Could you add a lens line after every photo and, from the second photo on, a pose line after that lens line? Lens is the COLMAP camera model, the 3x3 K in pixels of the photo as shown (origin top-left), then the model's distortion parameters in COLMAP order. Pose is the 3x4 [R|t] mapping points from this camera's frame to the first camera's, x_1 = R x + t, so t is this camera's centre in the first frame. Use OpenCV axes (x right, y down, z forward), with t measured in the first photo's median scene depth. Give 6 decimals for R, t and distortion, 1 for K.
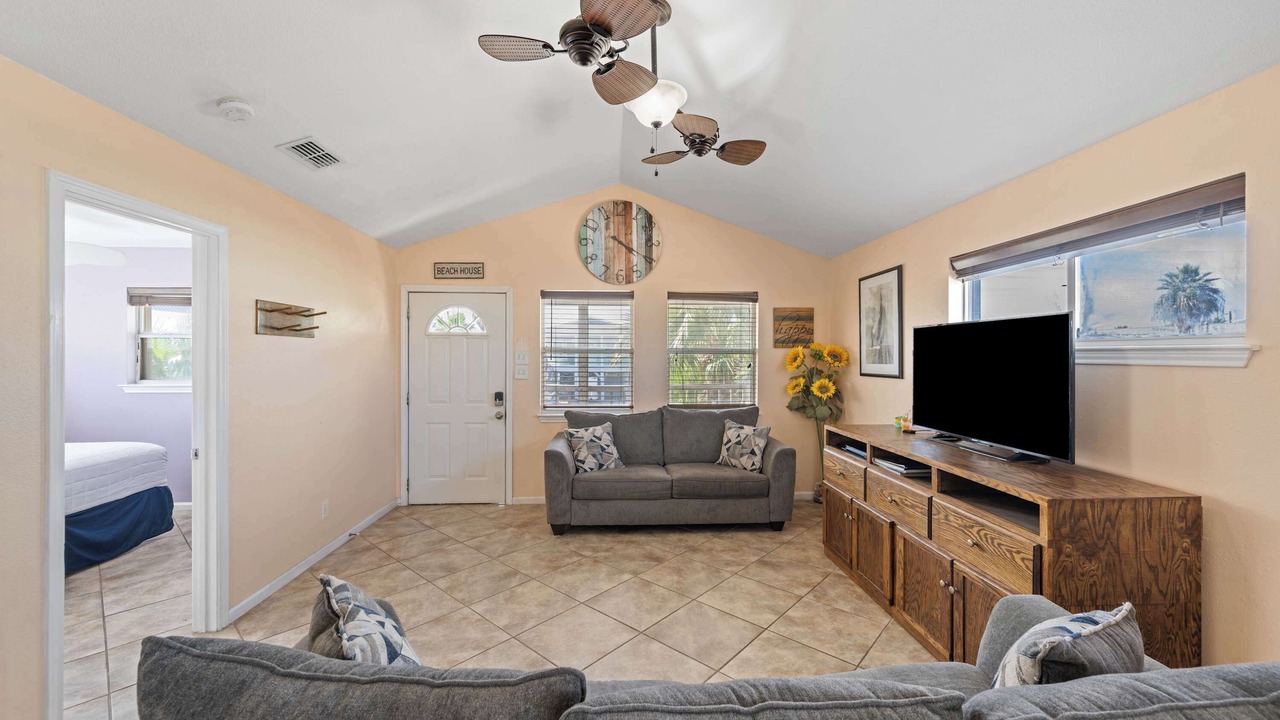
lens RADIAL K [[496.8, 0, 635.1], [0, 496.8, 353.5], [0, 0, 1]] dist [0.006761, -0.000177]
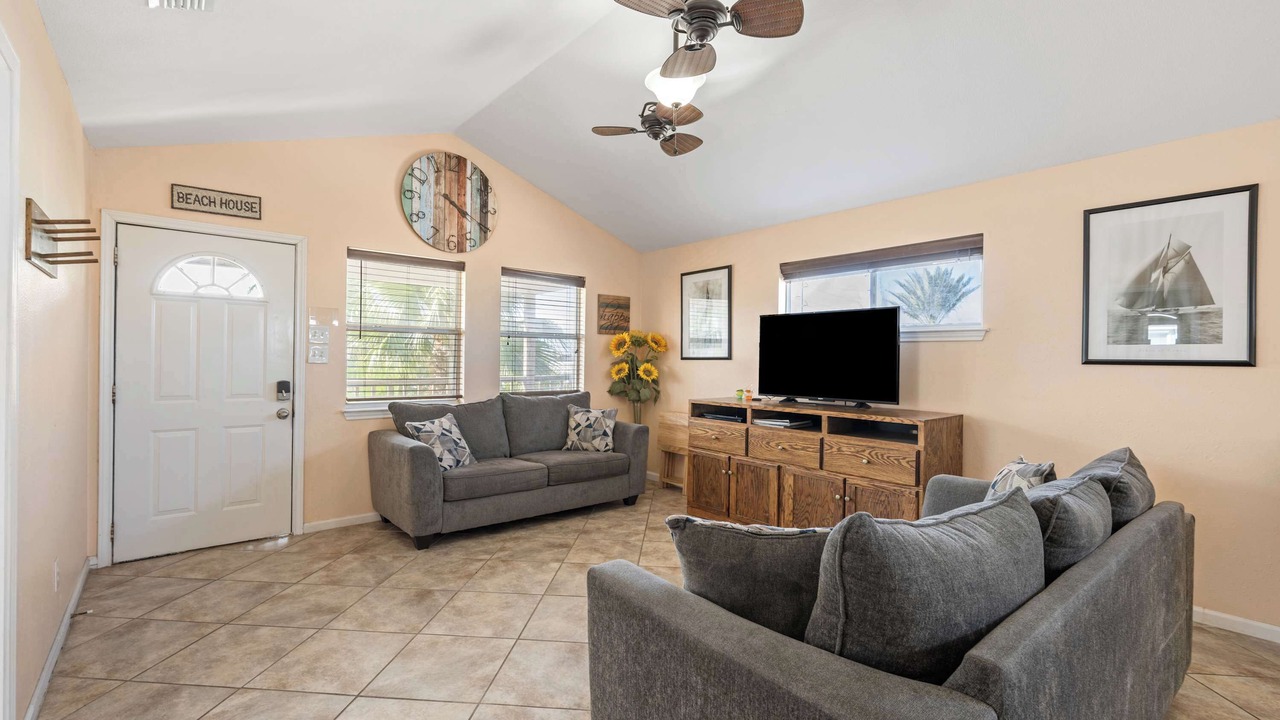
lens RADIAL K [[555.1, 0, 639.5], [0, 555.1, 357.0], [0, 0, 1]] dist [0.009100, 0.000213]
pose [[0.799345, 0.009080, 0.600804, -0.397175], [-0.012328, 0.999923, 0.001291, 0.040254], [-0.600746, -0.008439, 0.799395, 0.052266]]
